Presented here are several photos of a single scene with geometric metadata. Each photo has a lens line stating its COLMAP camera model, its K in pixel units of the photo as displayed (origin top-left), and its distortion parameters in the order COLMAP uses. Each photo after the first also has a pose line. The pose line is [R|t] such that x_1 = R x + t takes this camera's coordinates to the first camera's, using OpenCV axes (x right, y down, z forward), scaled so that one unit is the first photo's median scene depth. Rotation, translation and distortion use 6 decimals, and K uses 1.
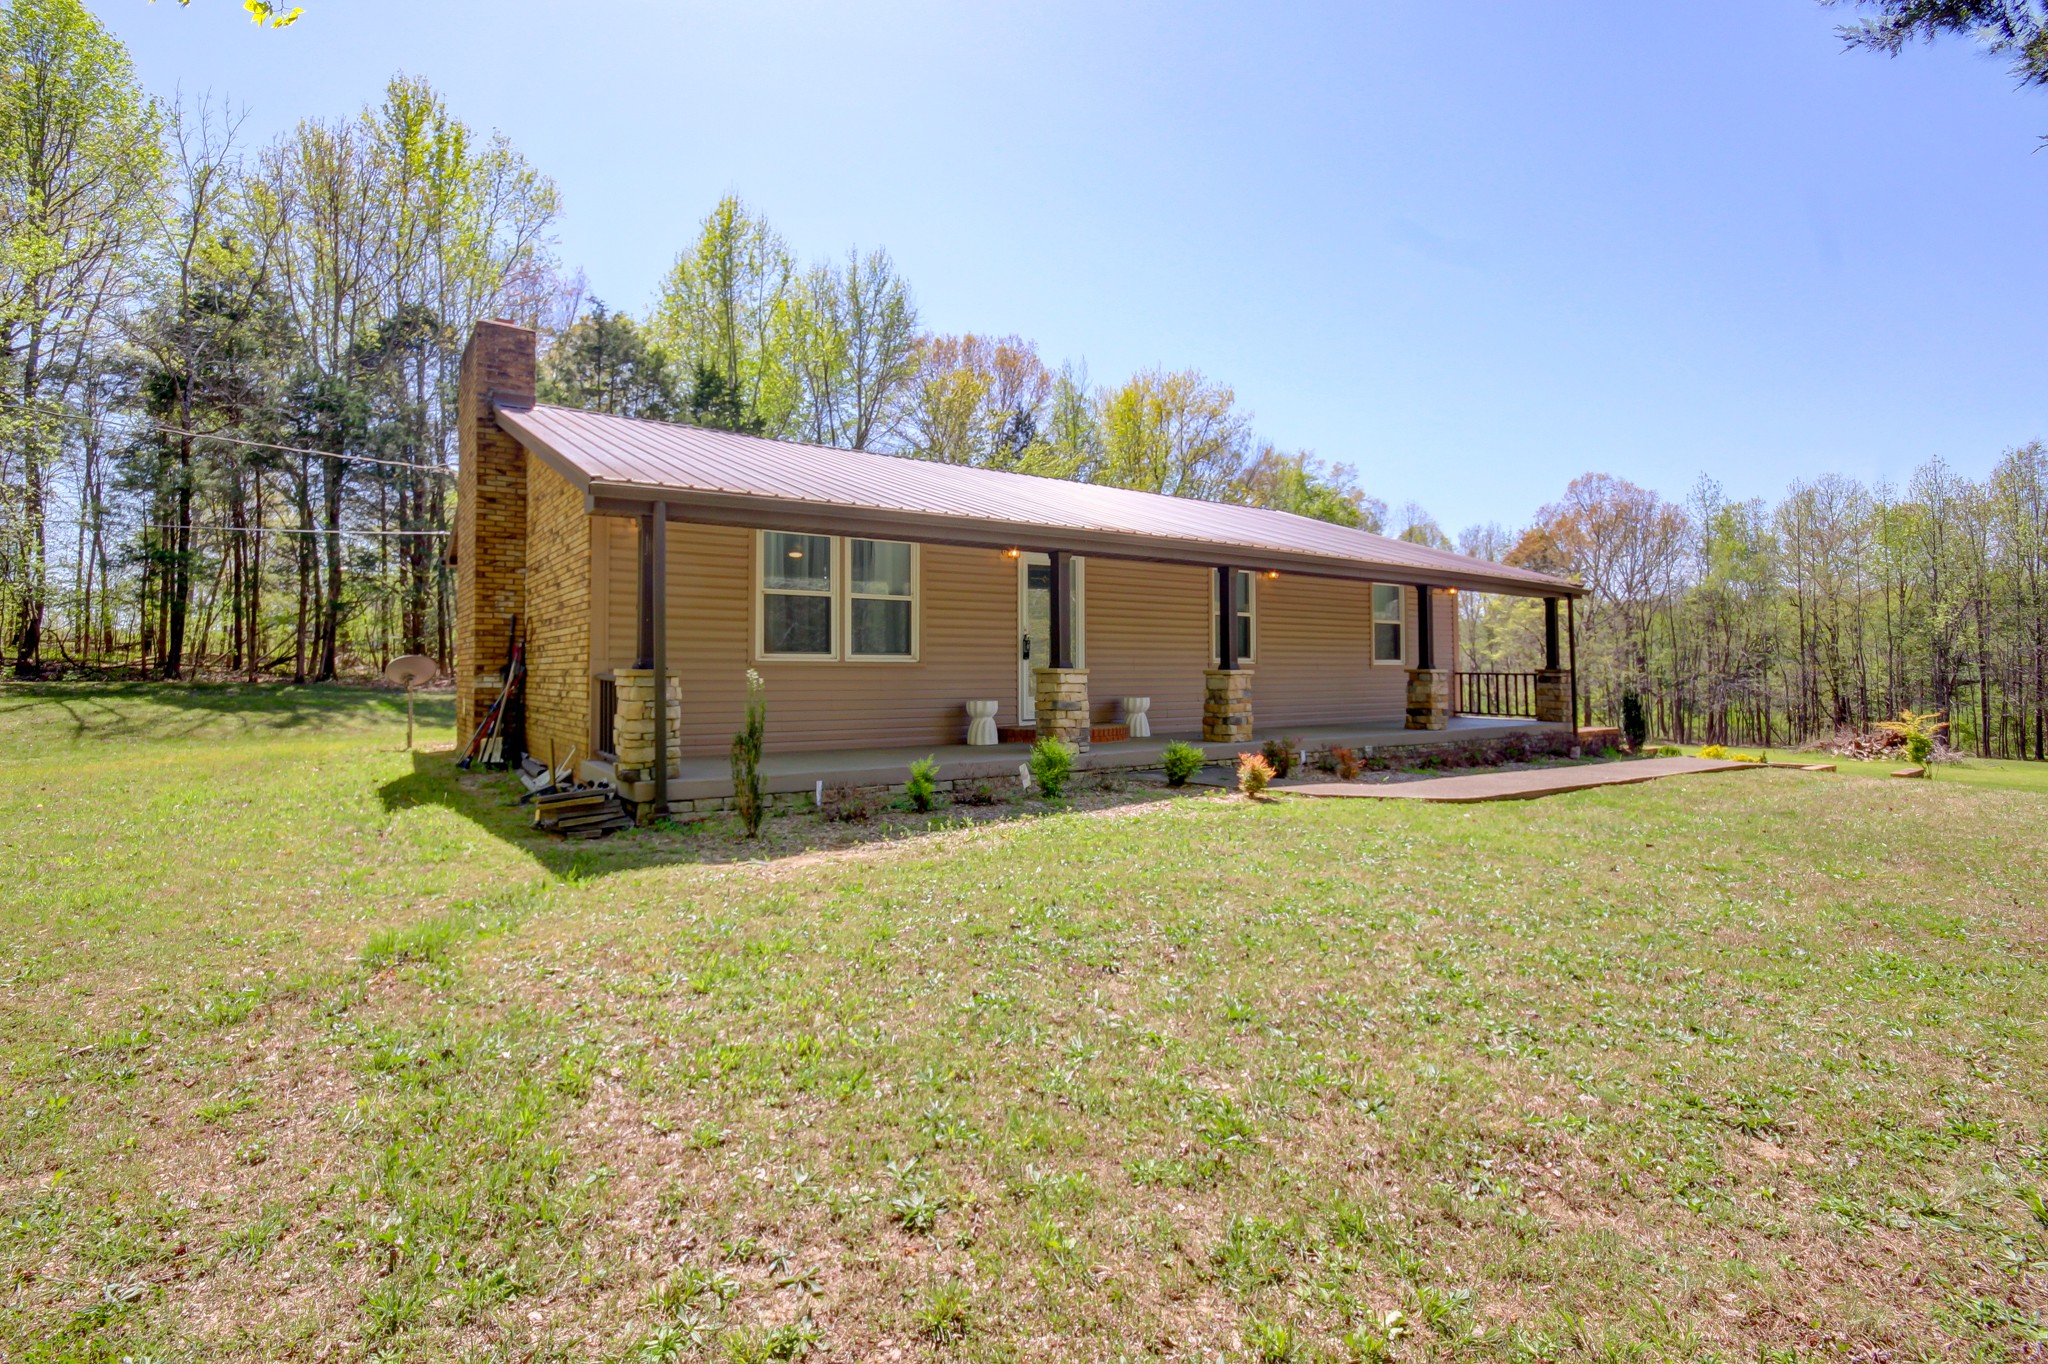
lens RADIAL K [[948.8, 0, 1021.5], [0, 948.8, 597.7], [0, 0, 1]] dist [0.000281, 0.000105]
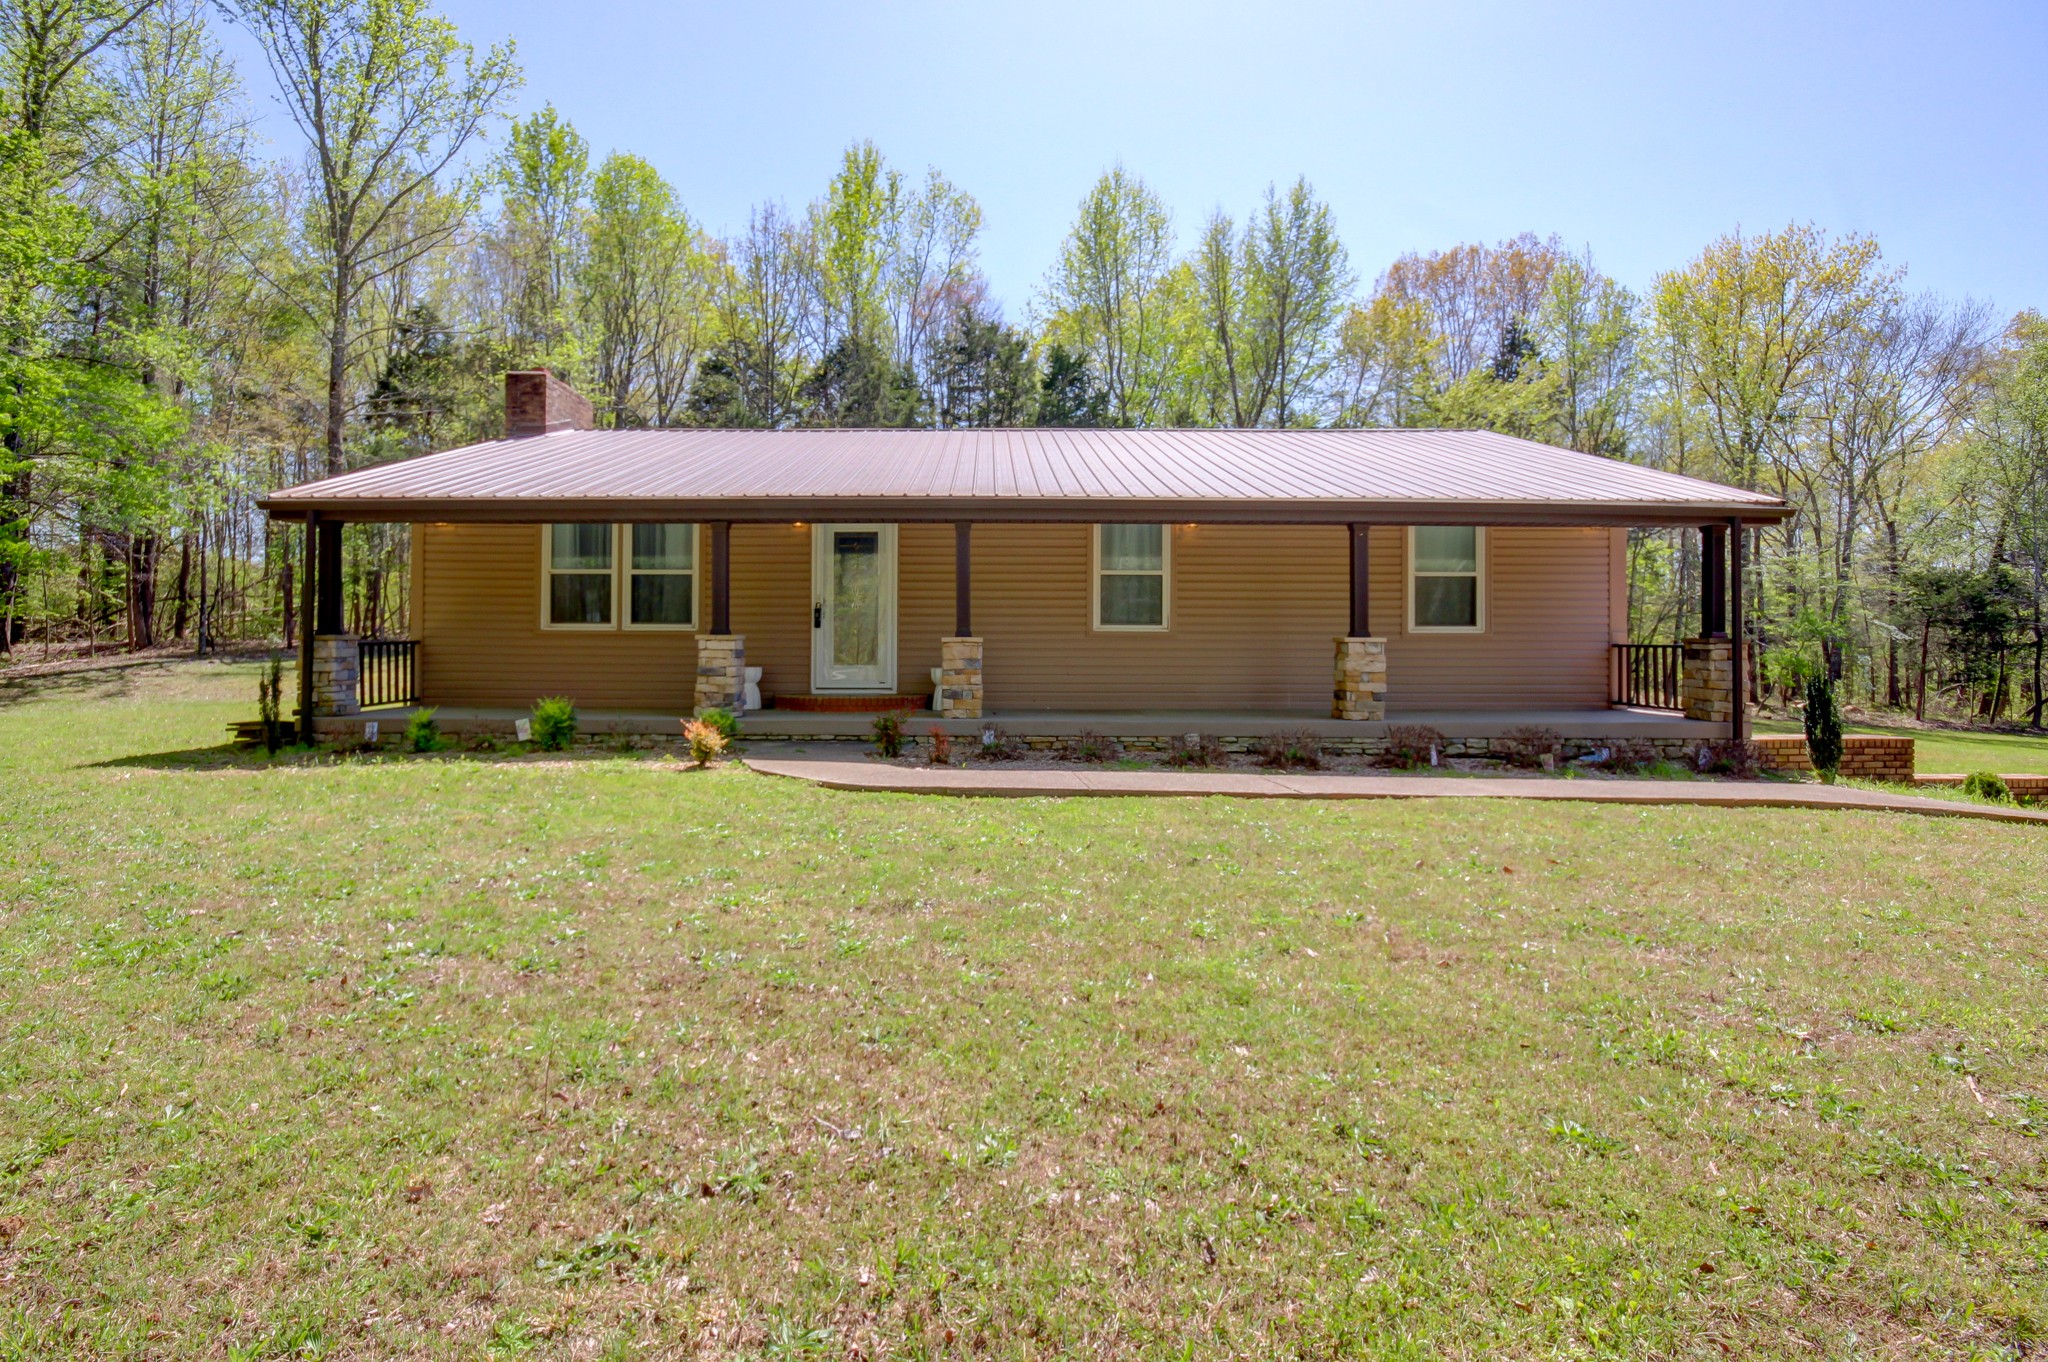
lens RADIAL K [[974.8, 0, 998.8], [0, 974.8, 633.4], [0, 0, 1]] dist [-0.000945, -0.000648]
pose [[0.816319, -0.003854, -0.577588, 0.704401], [0.041005, 0.997841, 0.051296, 0.024137], [0.576144, -0.065558, 0.814715, 0.247358]]
